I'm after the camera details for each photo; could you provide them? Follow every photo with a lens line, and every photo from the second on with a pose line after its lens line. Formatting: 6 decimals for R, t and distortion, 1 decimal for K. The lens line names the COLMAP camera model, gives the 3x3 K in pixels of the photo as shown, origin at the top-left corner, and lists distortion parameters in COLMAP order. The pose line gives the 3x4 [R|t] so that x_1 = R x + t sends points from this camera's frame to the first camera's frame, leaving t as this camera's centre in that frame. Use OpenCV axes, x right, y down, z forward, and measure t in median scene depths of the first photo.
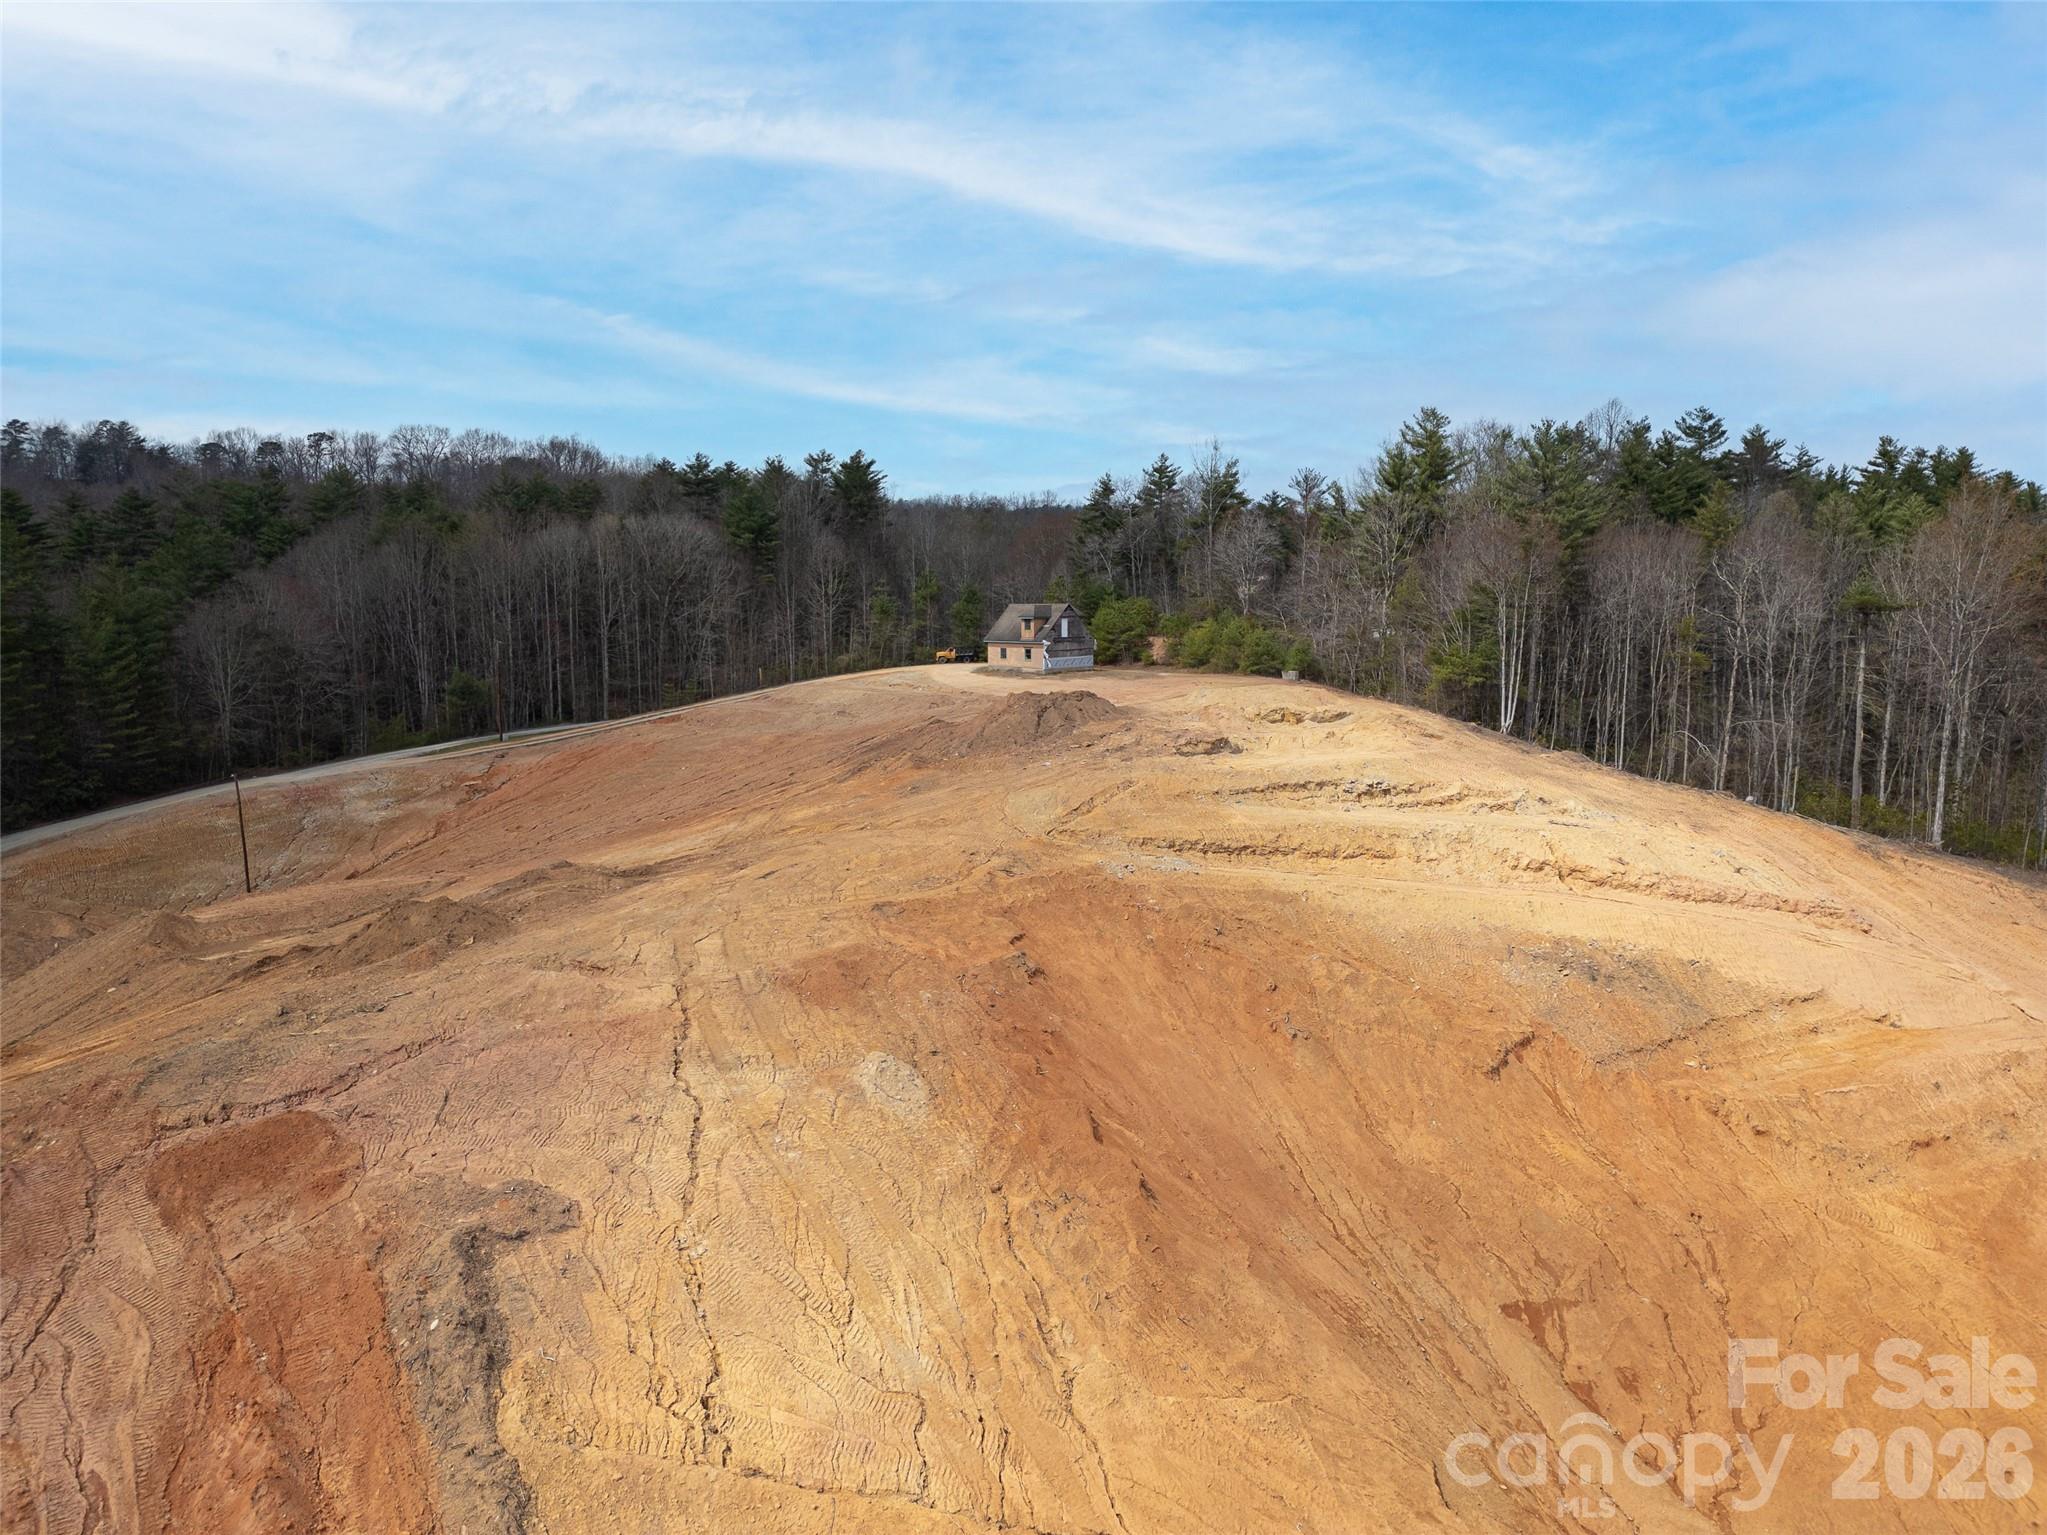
lens RADIAL K [[1445.5, 0, 1027.9], [0, 1445.5, 768.8], [0, 0, 1]] dist [0.127098, -0.144057]
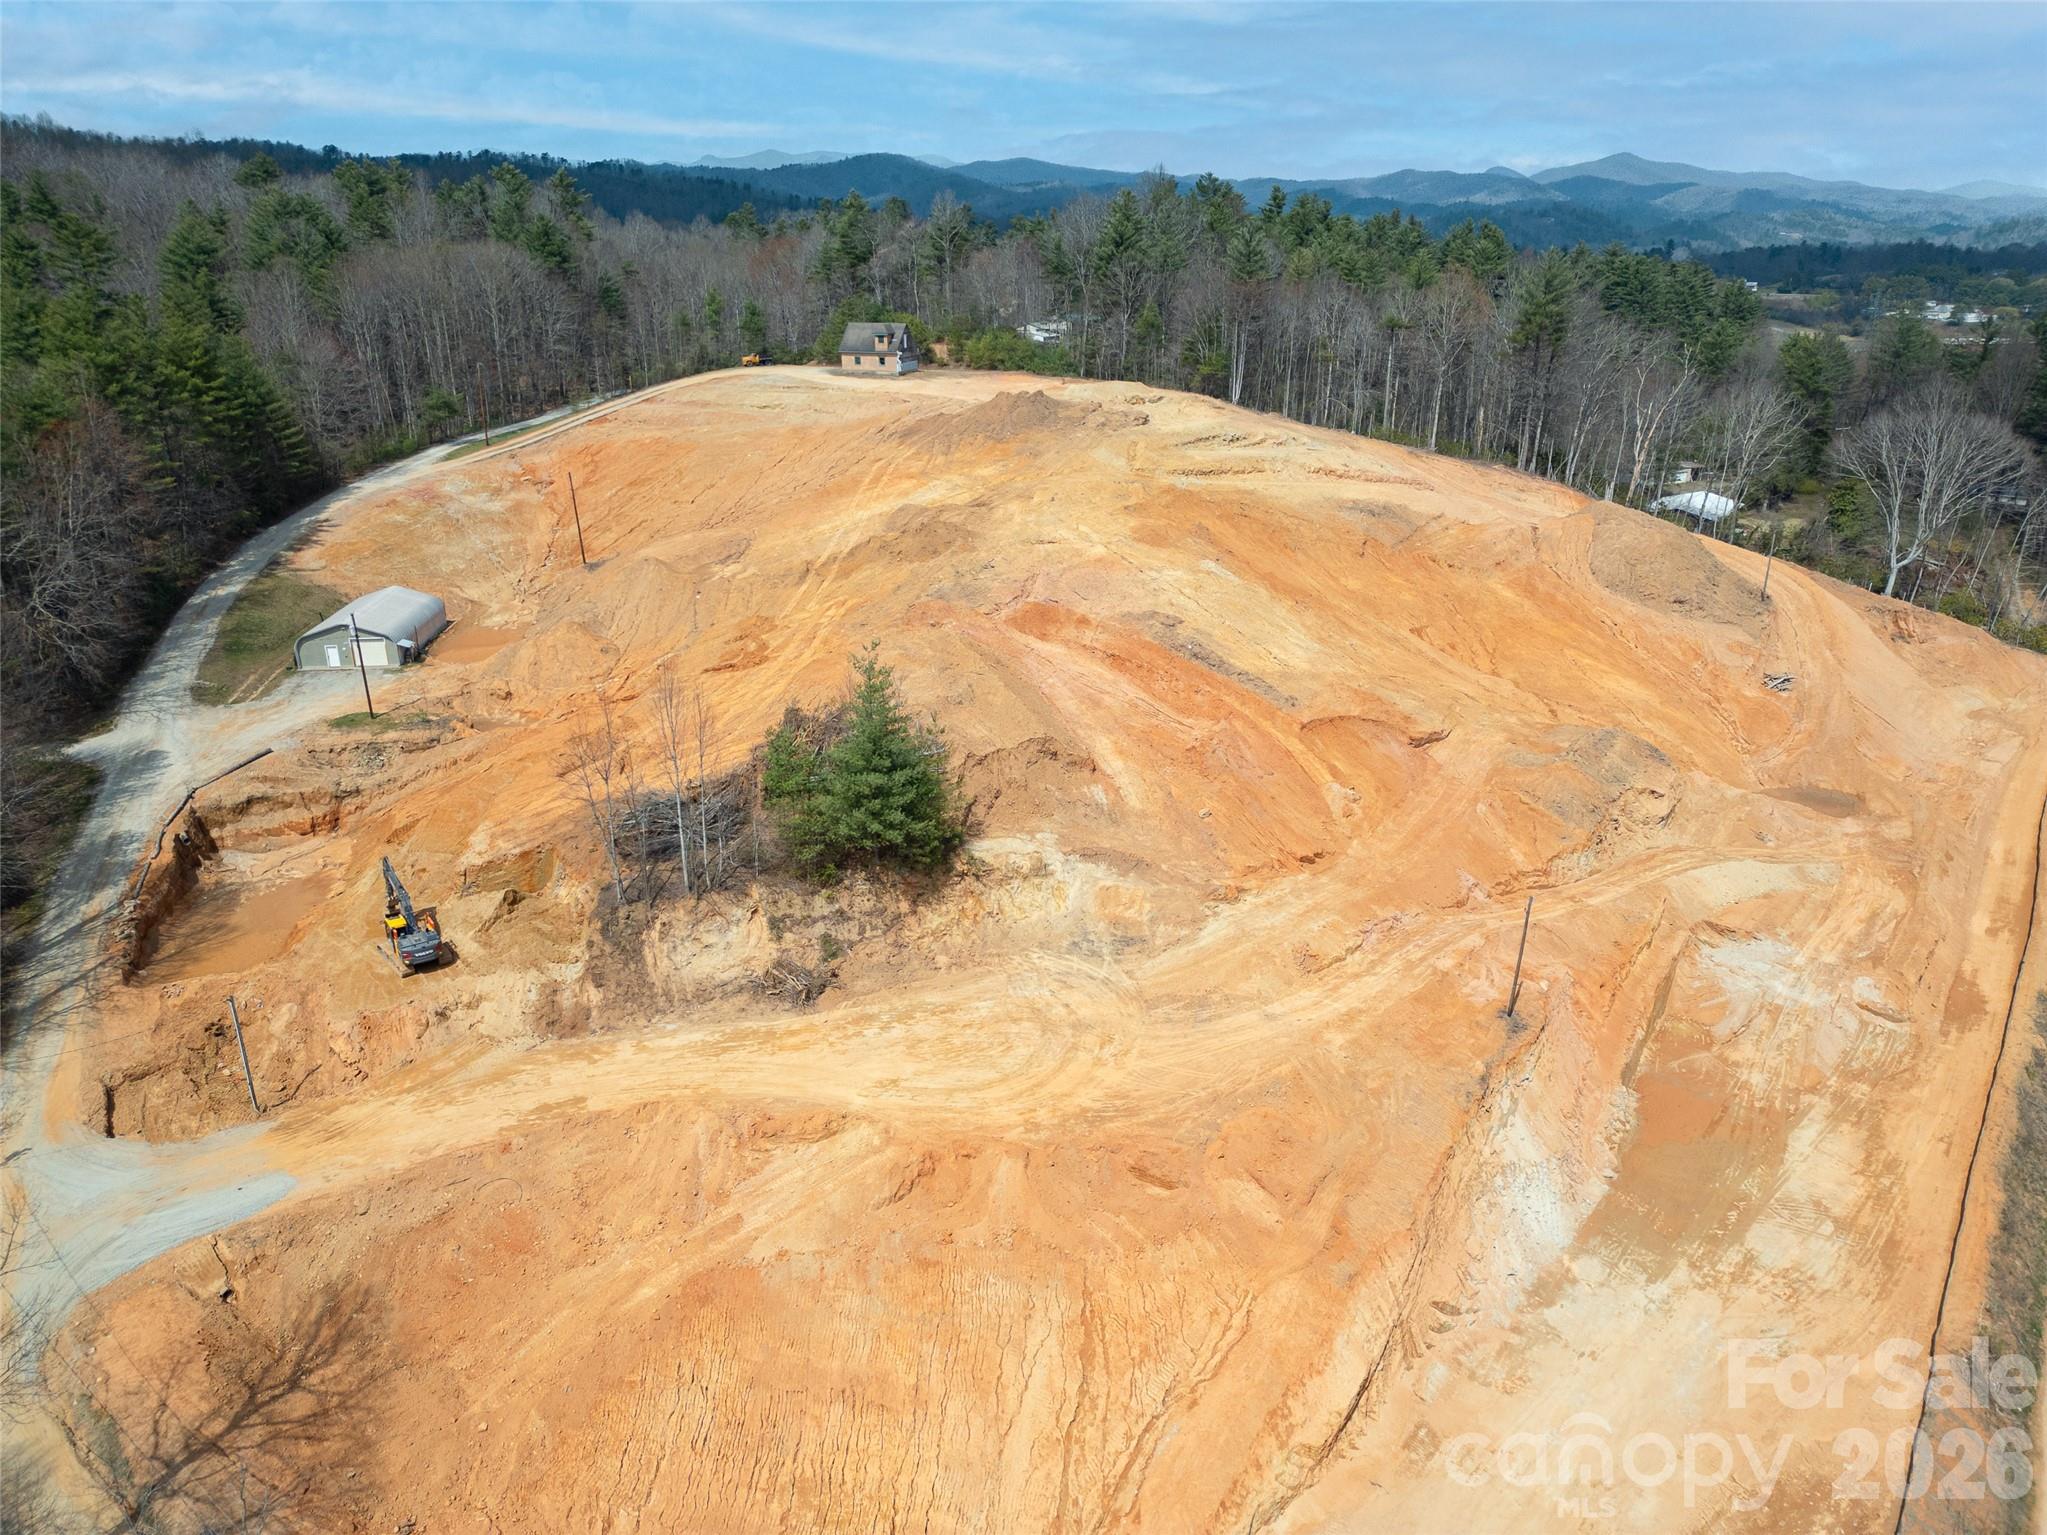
lens RADIAL K [[1445.5, 0, 1027.9], [0, 1445.5, 768.8], [0, 0, 1]] dist [0.127098, -0.144057]
pose [[0.875077, -0.160554, 0.456577, -0.874364], [0.056851, 0.970941, 0.232467, -0.022920], [-0.480633, -0.177470, 0.858776, -0.554206]]
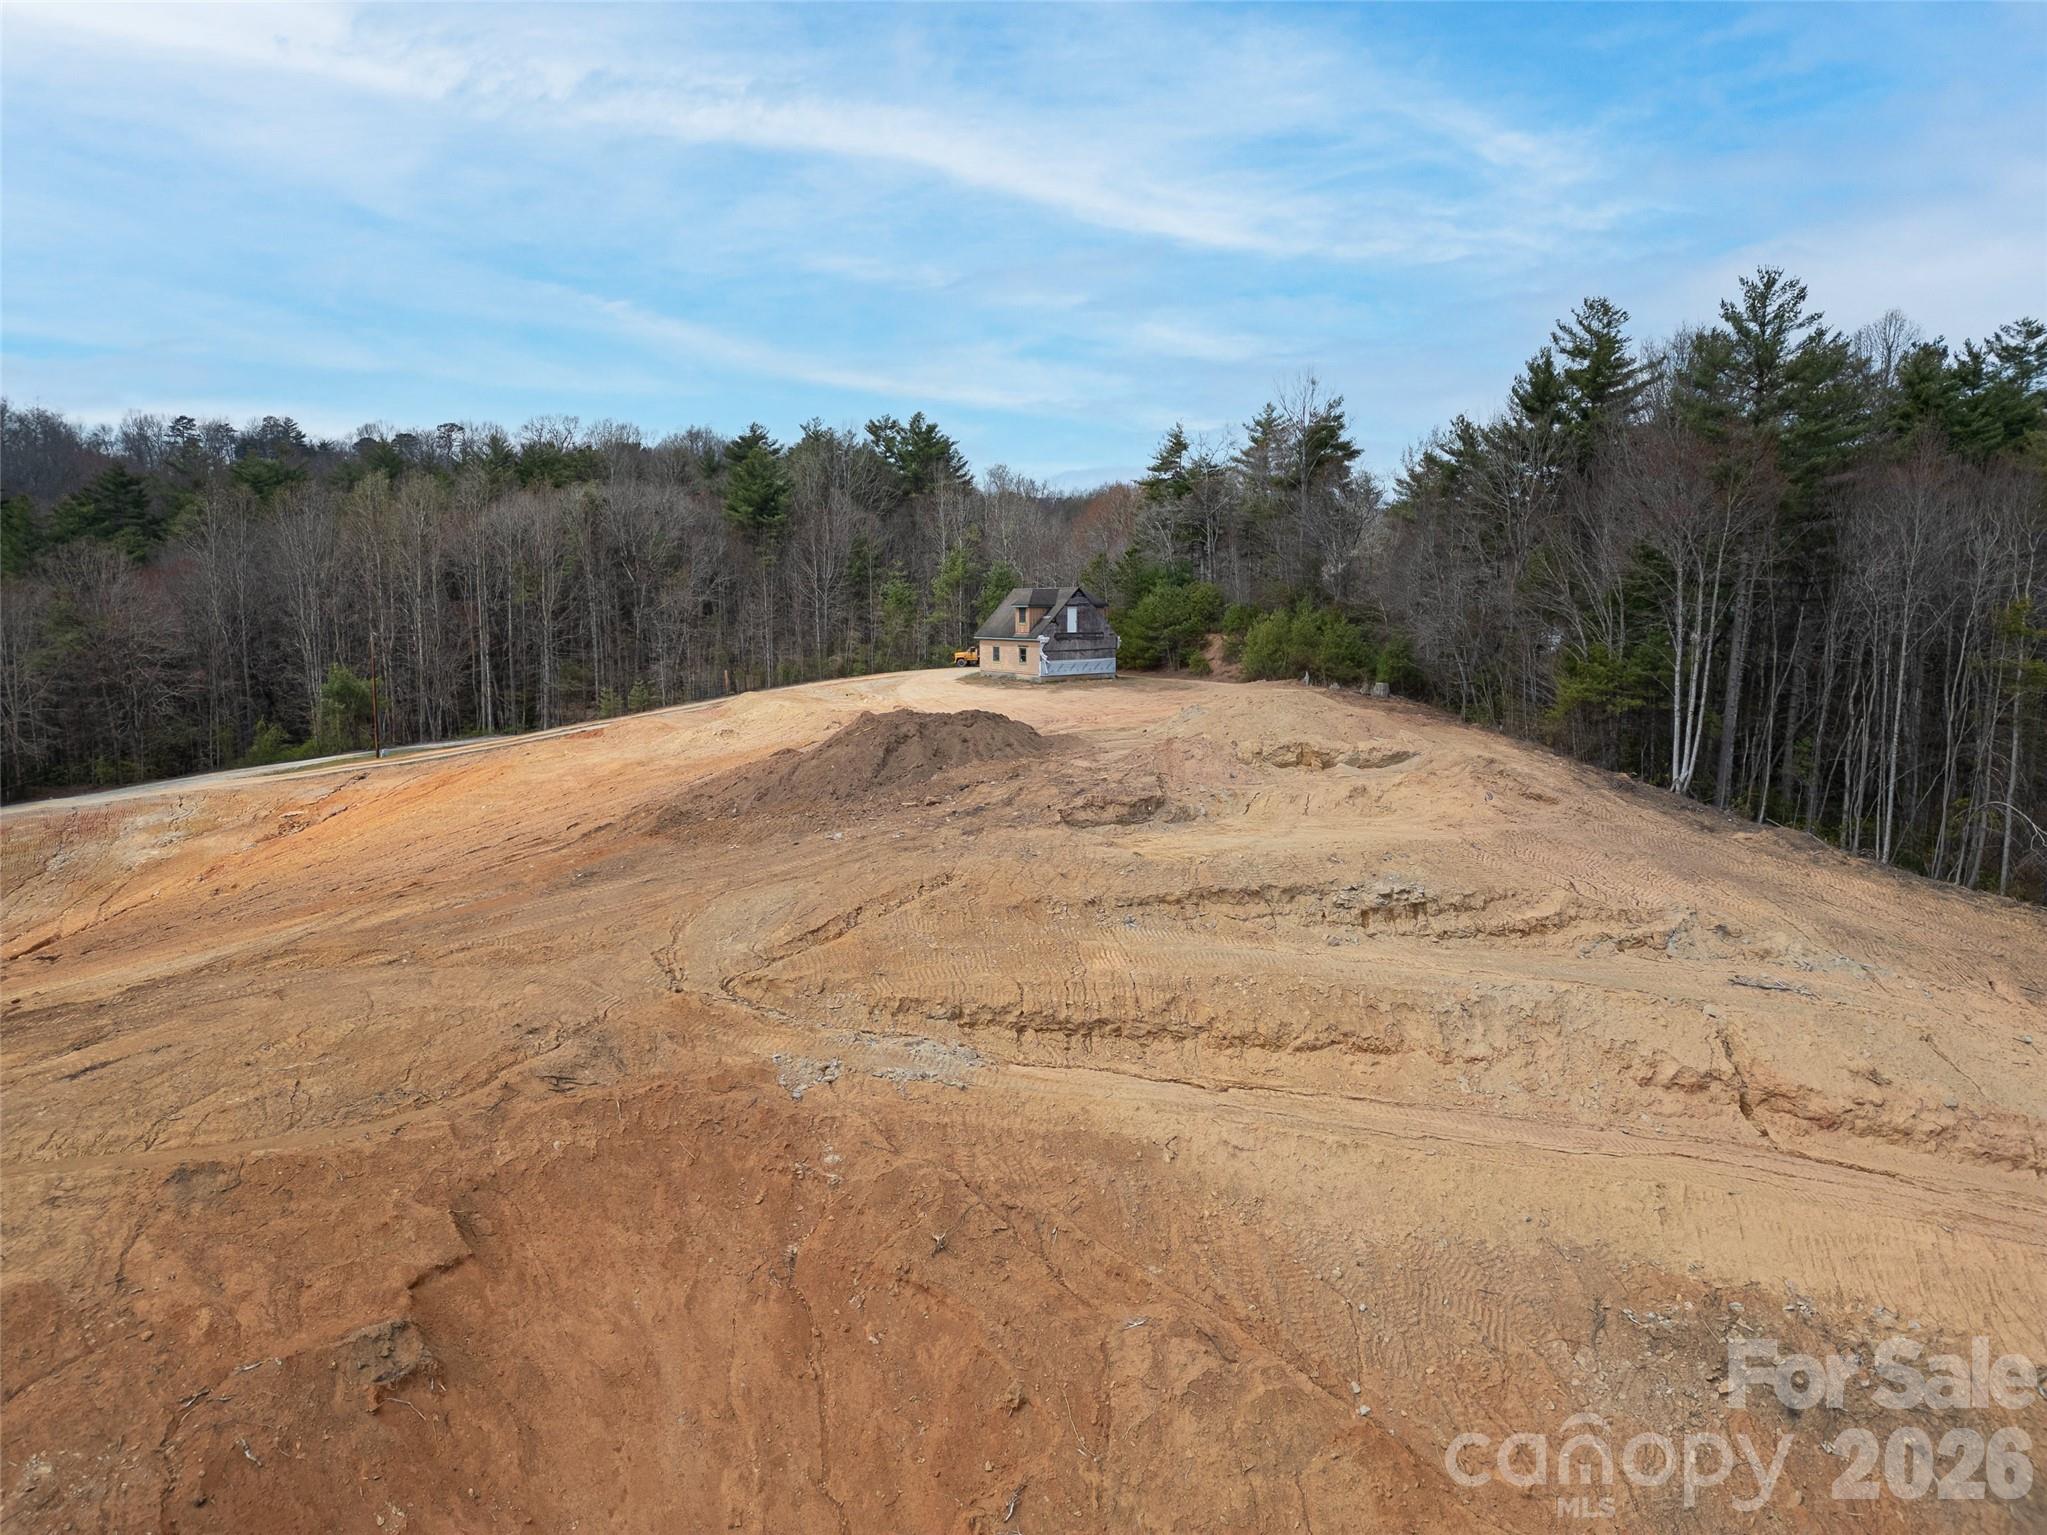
lens RADIAL K [[1441.2, 0, 1027.2], [0, 1441.2, 770.1], [0, 0, 1]] dist [0.086175, -0.070488]
pose [[0.988121, 0.022324, -0.152048, 0.168804], [-0.022646, 0.999743, -0.000386, -0.030066], [0.152001, 0.003825, 0.988373, 0.404077]]
